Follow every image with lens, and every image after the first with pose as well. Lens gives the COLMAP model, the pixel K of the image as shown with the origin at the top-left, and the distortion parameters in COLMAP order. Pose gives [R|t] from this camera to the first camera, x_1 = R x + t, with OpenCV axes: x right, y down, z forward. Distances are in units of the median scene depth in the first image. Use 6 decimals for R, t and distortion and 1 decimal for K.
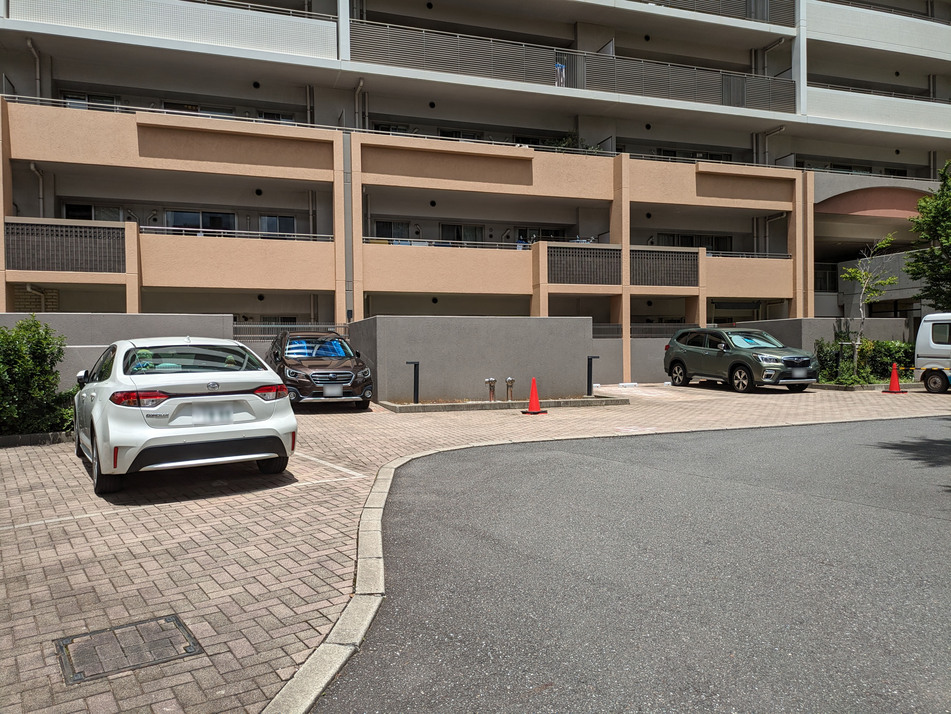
lens RADIAL K [[714.2, 0, 475.5], [0, 714.2, 357.0], [0, 0, 1]] dist [0.009948, 0.007250]
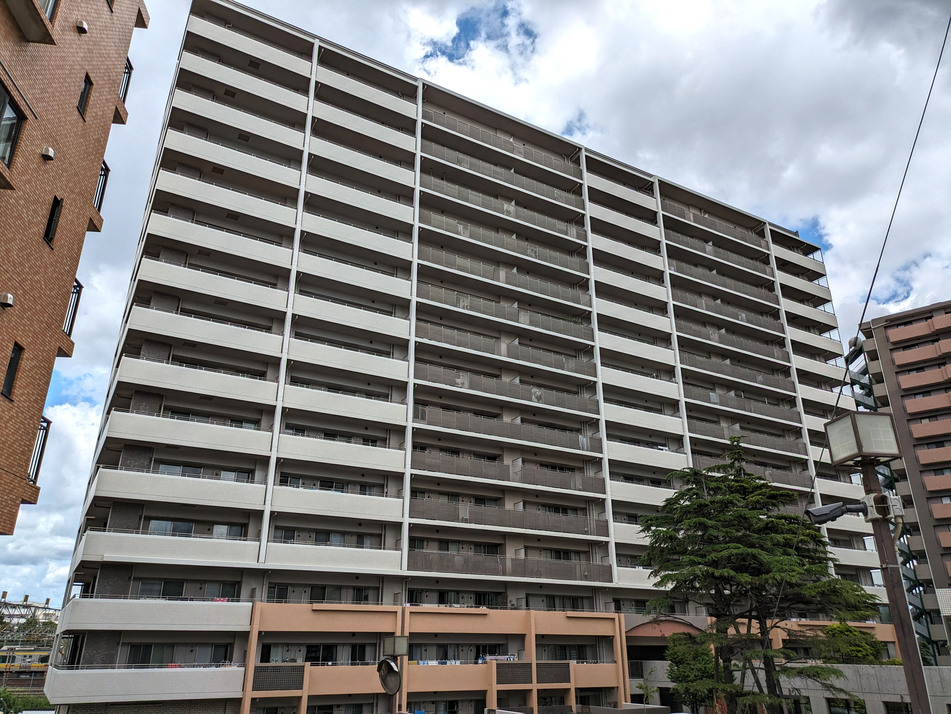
lens RADIAL K [[714.2, 0, 475.5], [0, 714.2, 357.0], [0, 0, 1]] dist [0.009948, 0.007250]
pose [[0.976835, 0.087674, 0.195207, -0.372554], [-0.006364, 0.923717, -0.383023, -0.166438], [-0.213898, 0.372908, 0.902877, -0.961011]]
